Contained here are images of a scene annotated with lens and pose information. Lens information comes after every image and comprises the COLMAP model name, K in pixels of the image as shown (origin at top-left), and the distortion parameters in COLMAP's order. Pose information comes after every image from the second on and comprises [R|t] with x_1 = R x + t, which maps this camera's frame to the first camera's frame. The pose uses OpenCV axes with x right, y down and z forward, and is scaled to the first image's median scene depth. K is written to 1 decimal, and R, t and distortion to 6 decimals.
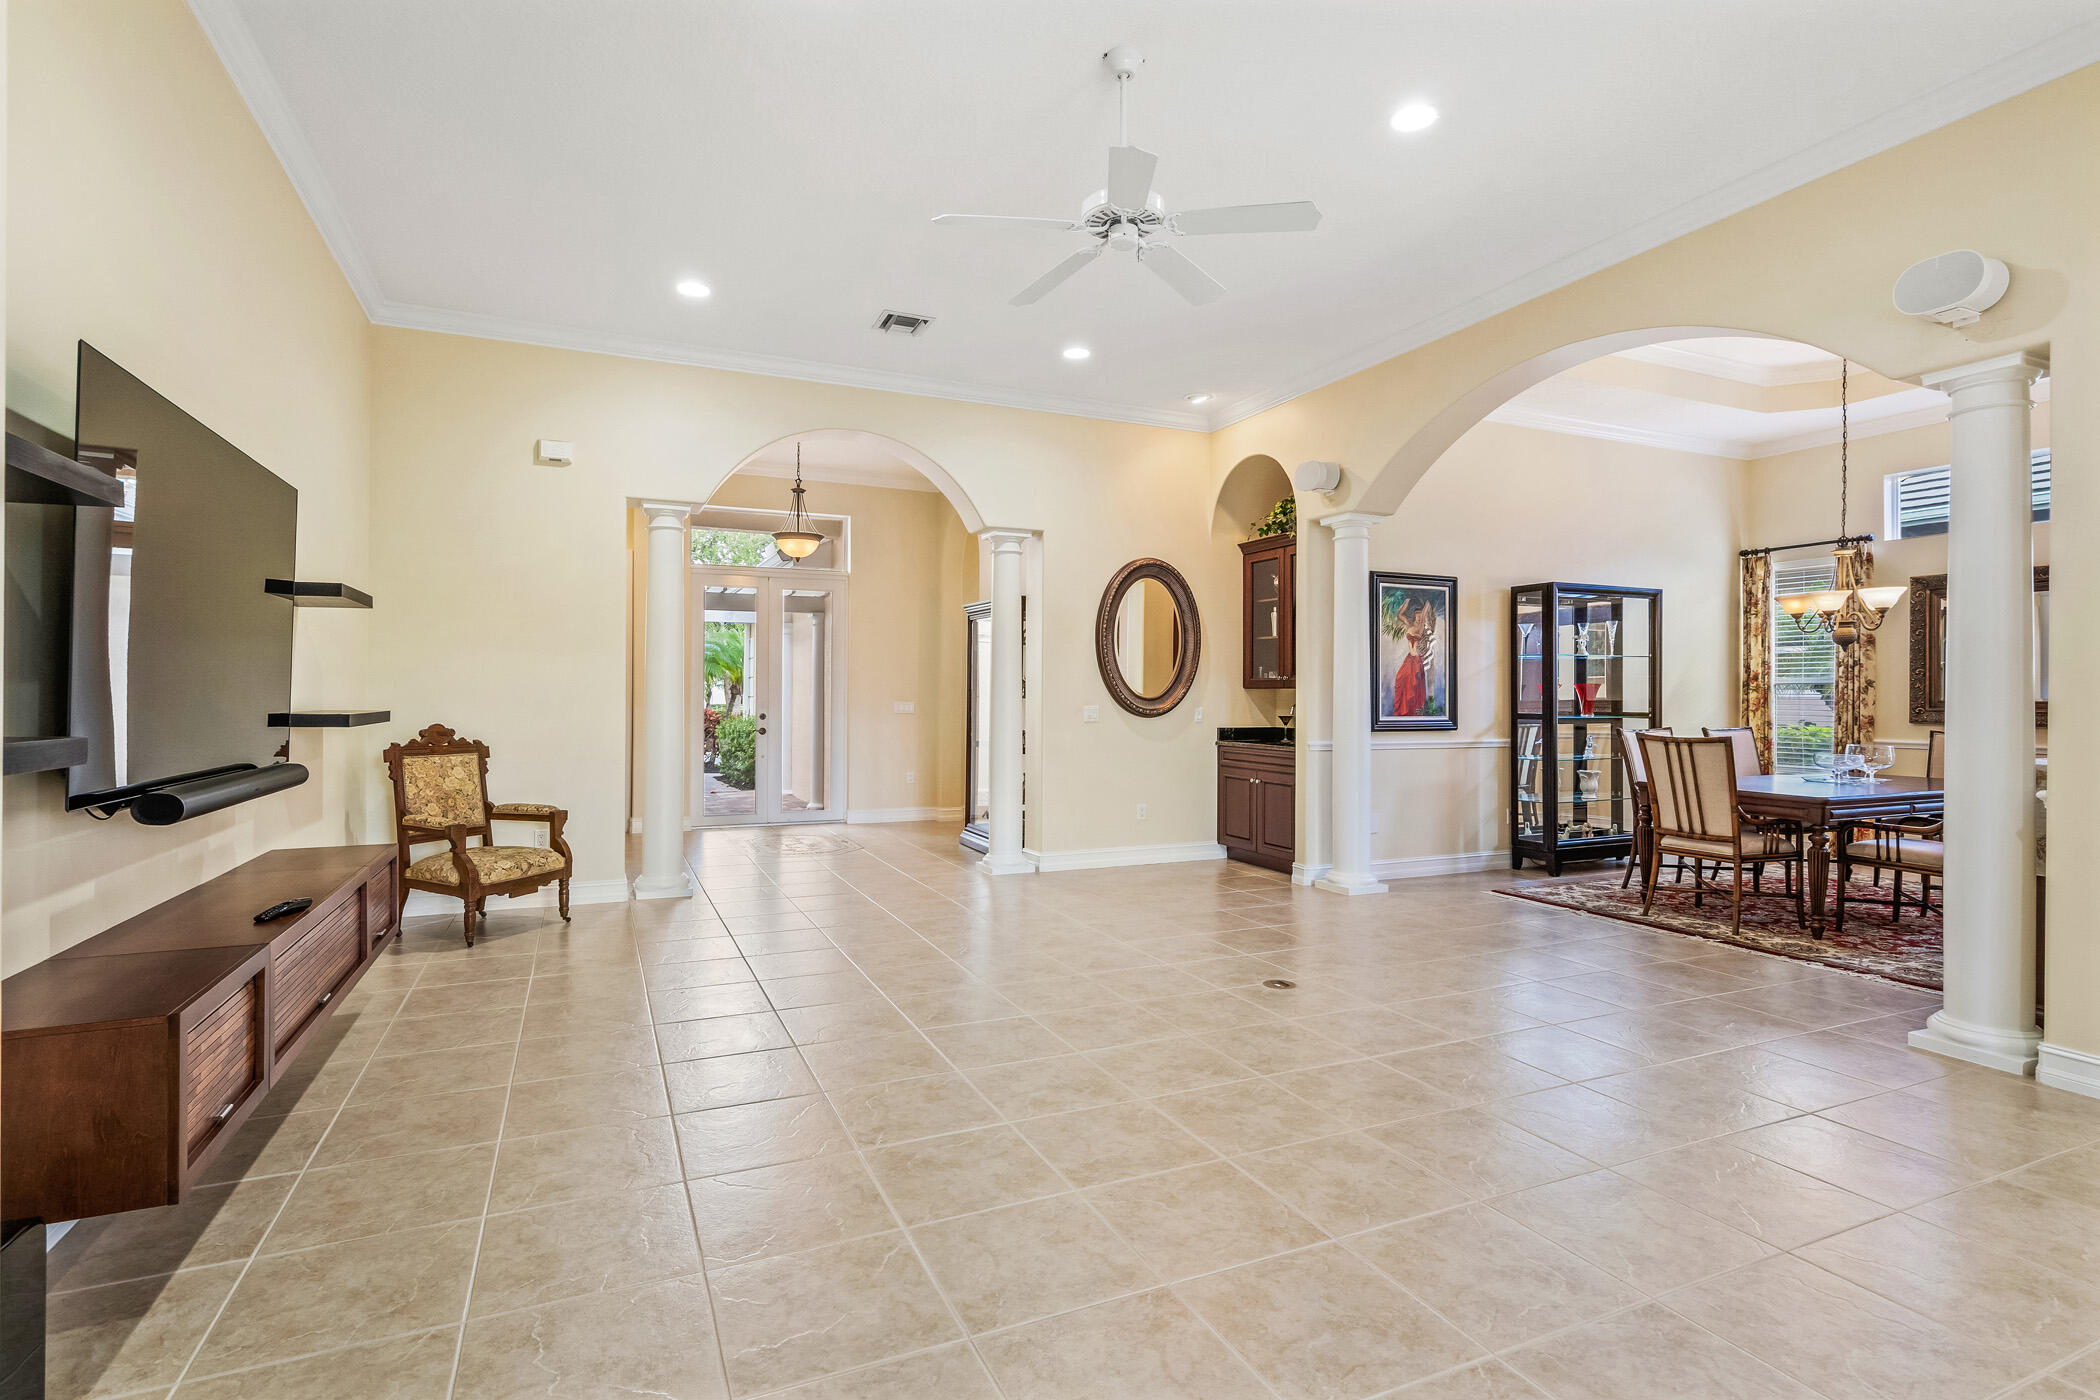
lens RADIAL K [[1015.9, 0, 1044.7], [0, 1015.9, 696.3], [0, 0, 1]] dist [-0.004025, -0.001046]
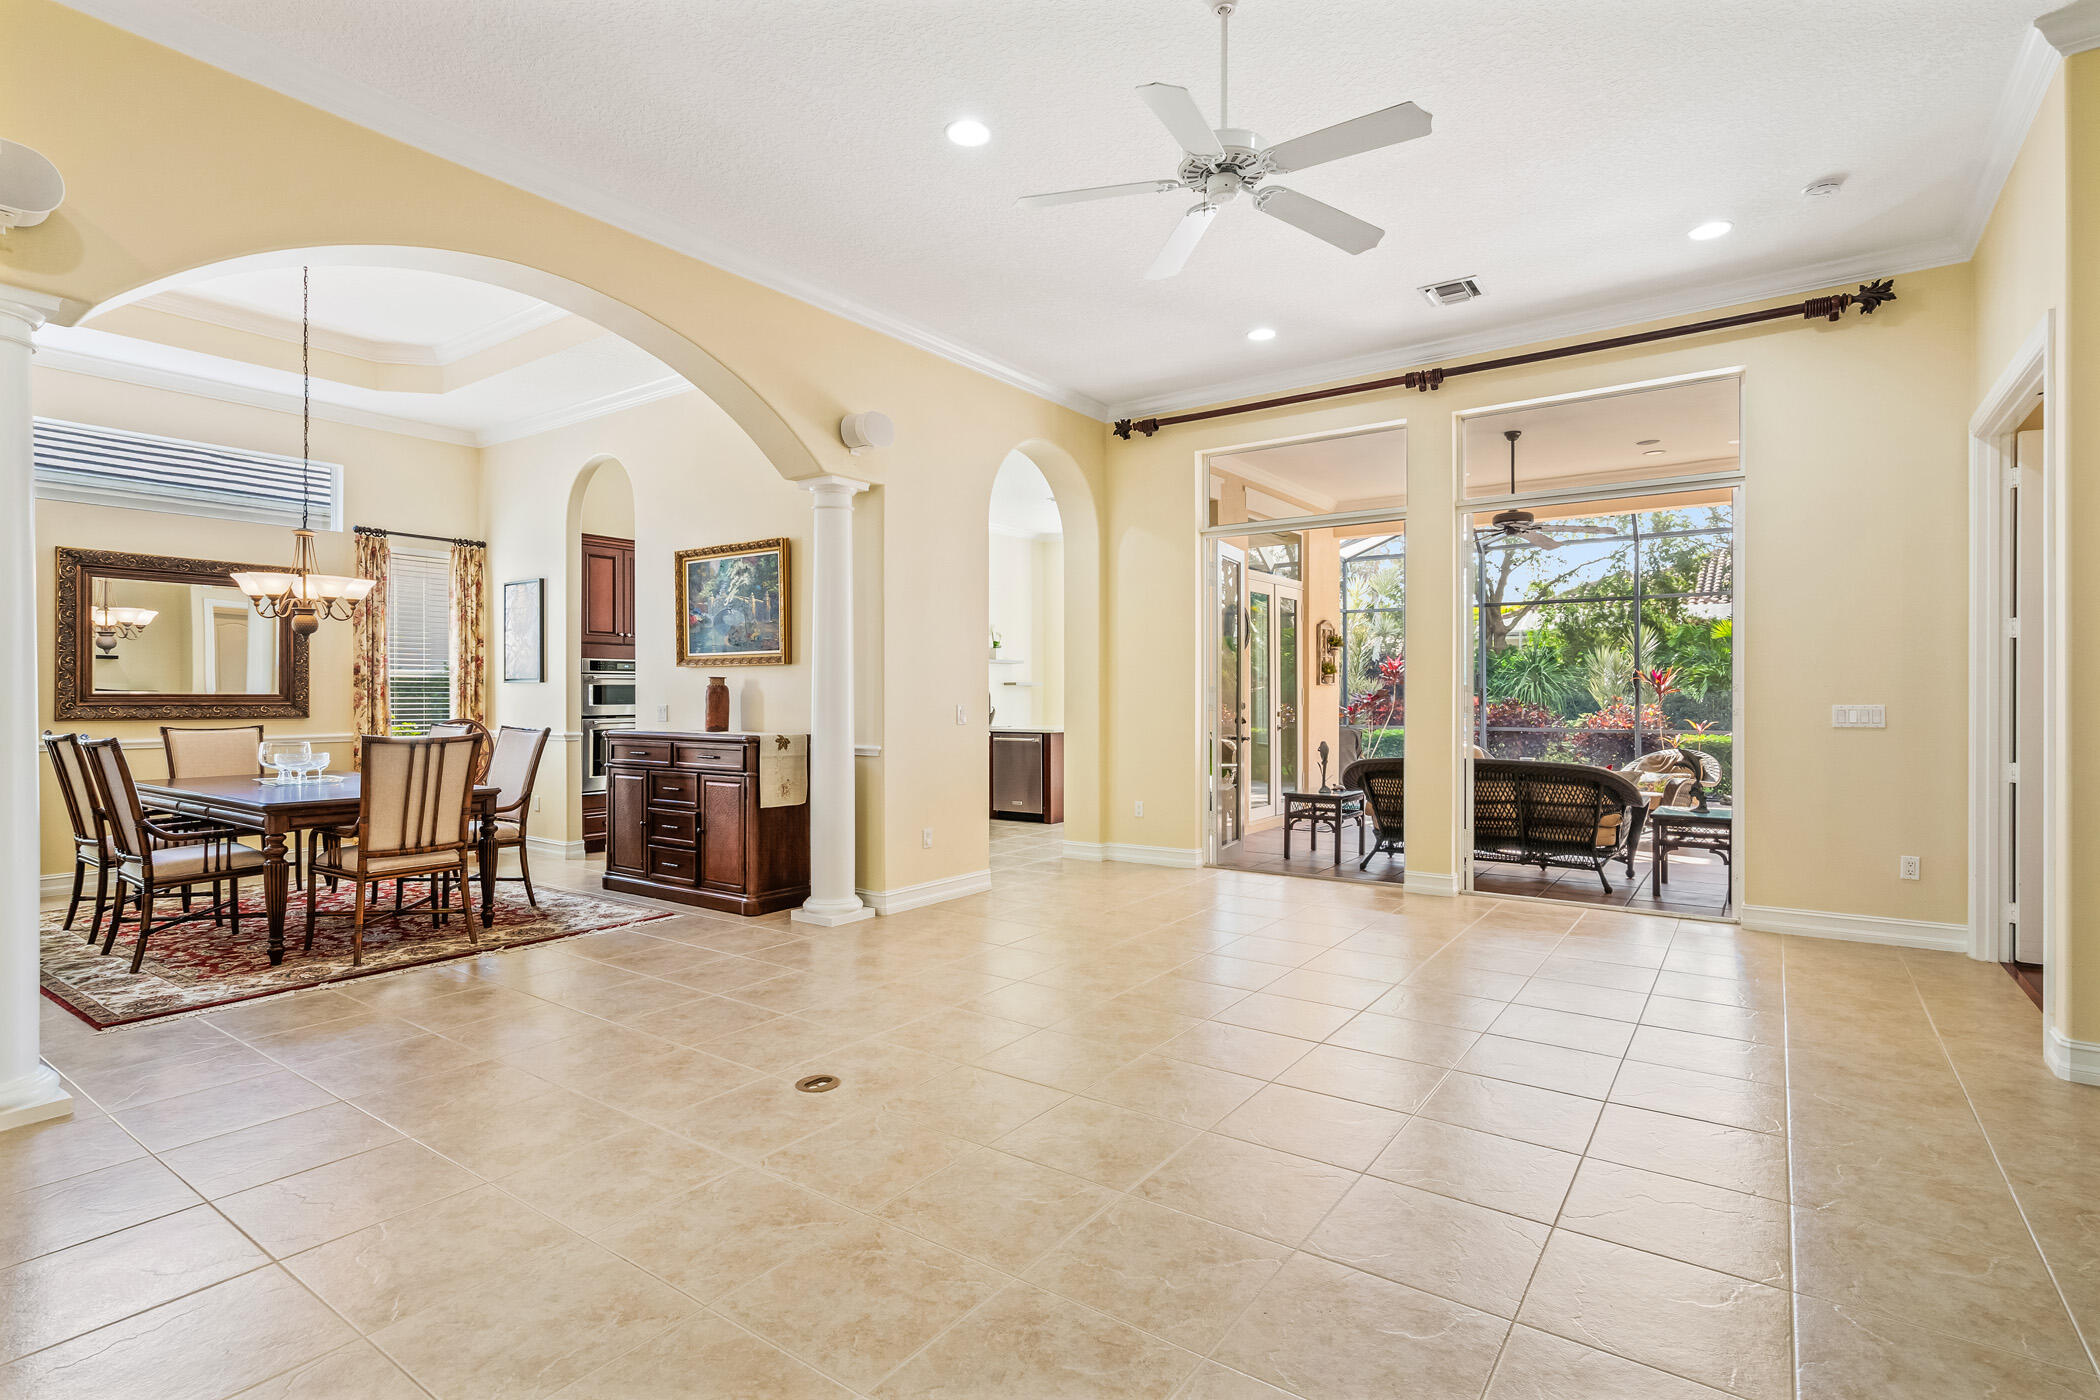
lens RADIAL K [[1015.9, 0, 1052.4], [0, 1015.9, 689.6], [0, 0, 1]] dist [-0.004025, -0.001046]
pose [[-0.508749, 0.000754, 0.860915, -0.285151], [-0.001891, 0.999996, -0.001994, 0.000503], [-0.860913, -0.002642, -0.508745, 0.723000]]
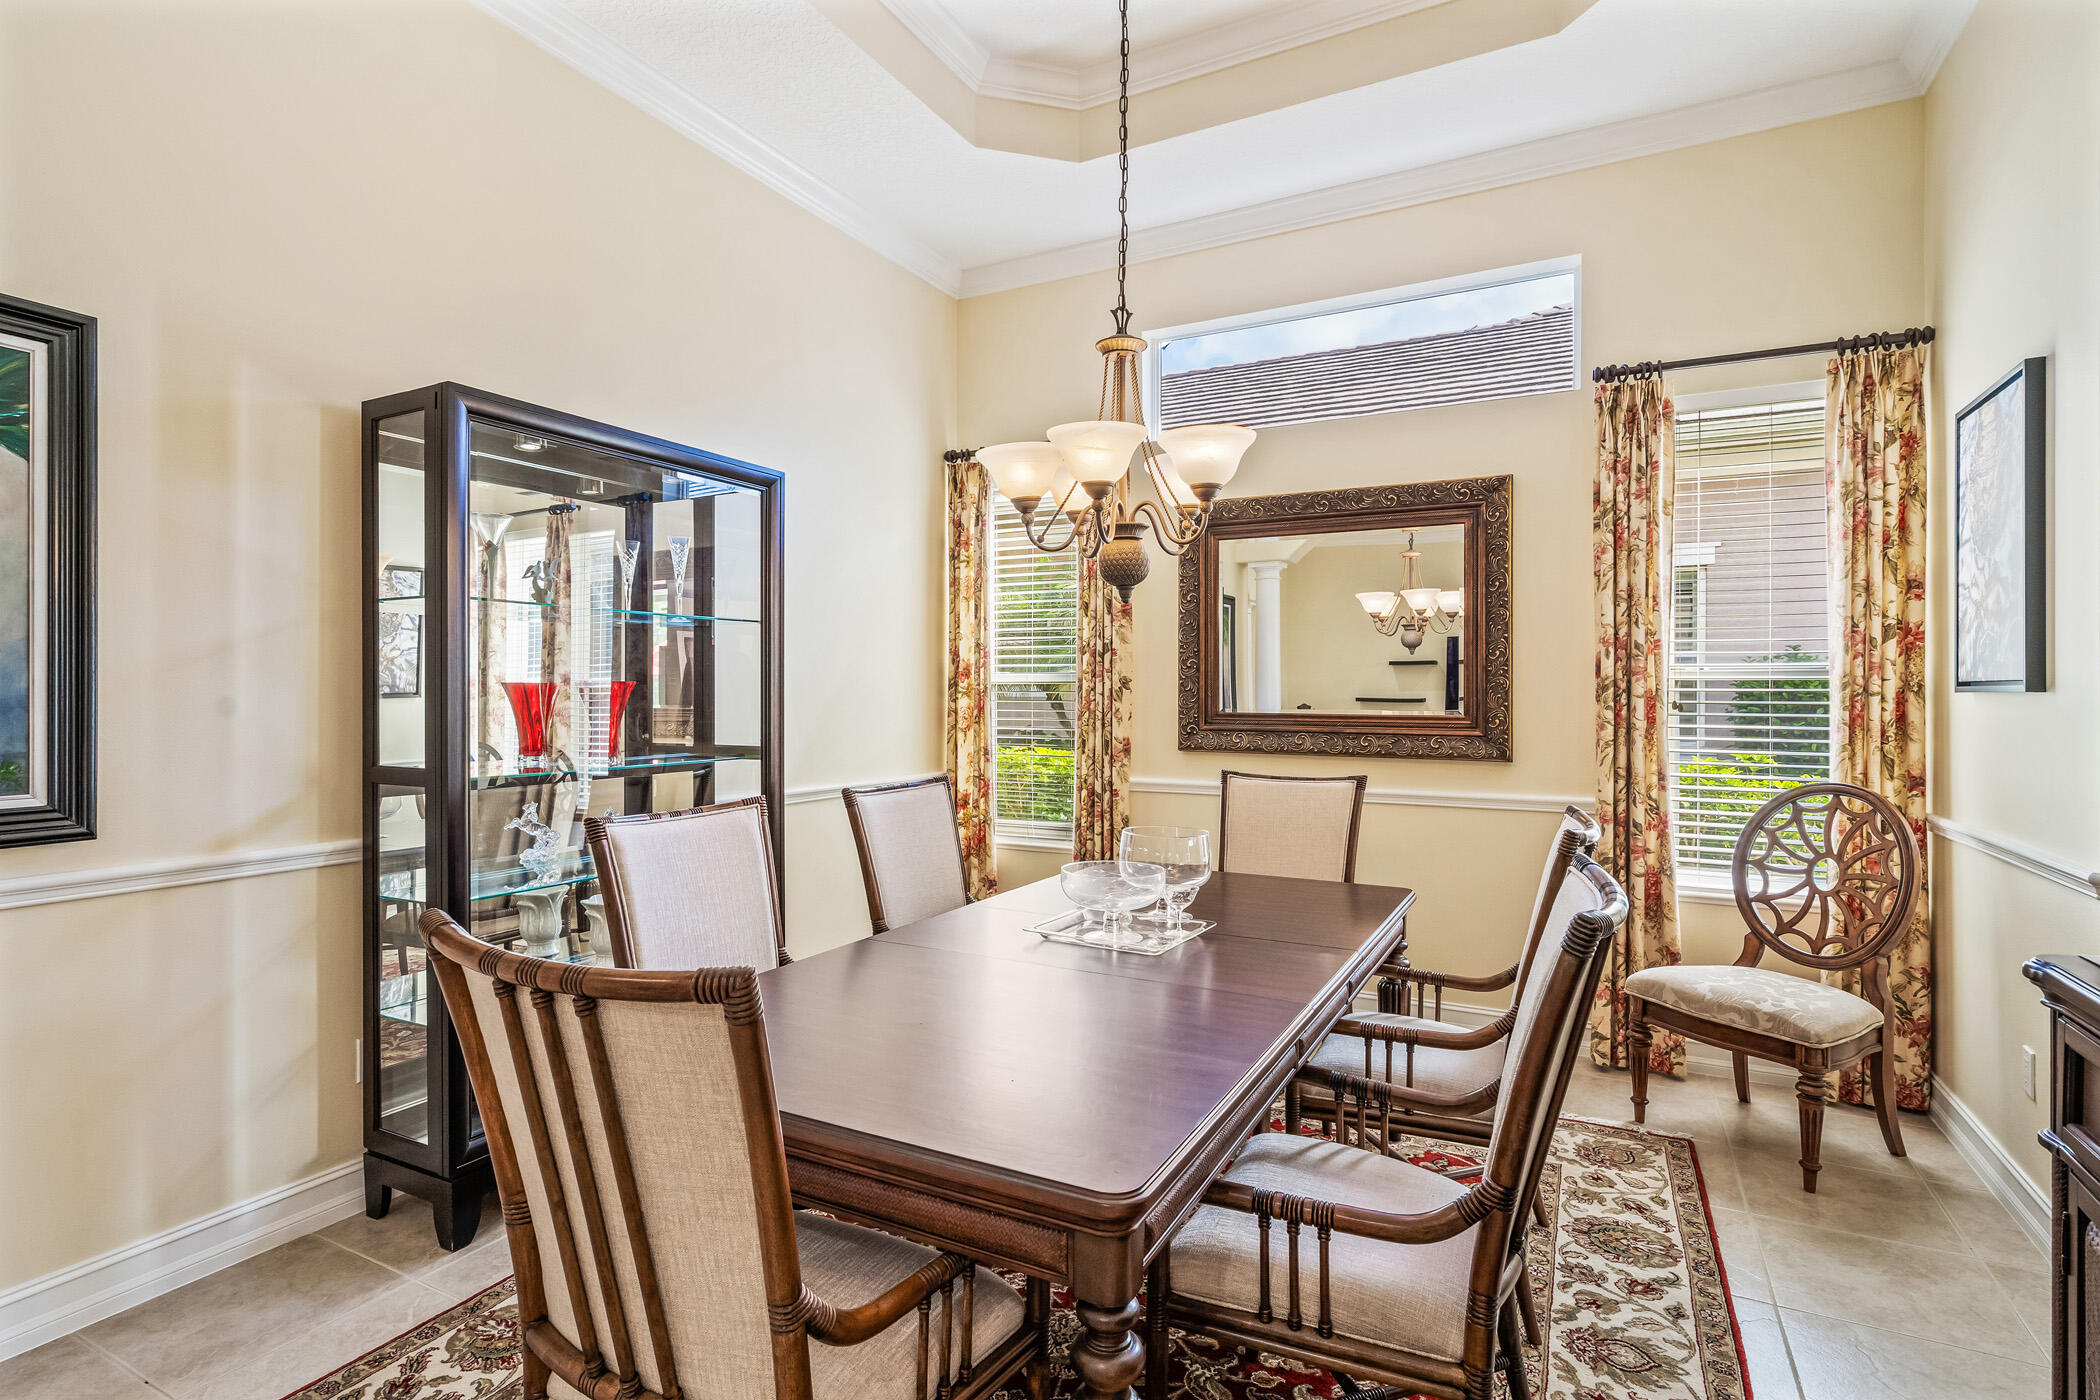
lens RADIAL K [[1045.4, 0, 1044.6], [0, 1045.4, 694.4], [0, 0, 1]] dist [0.001104, 0.000032]
pose [[0.790430, -0.002537, 0.612547, 0.422903], [0.001014, 0.999995, 0.002834, -0.008271], [-0.612552, -0.001619, 0.790429, 0.571632]]
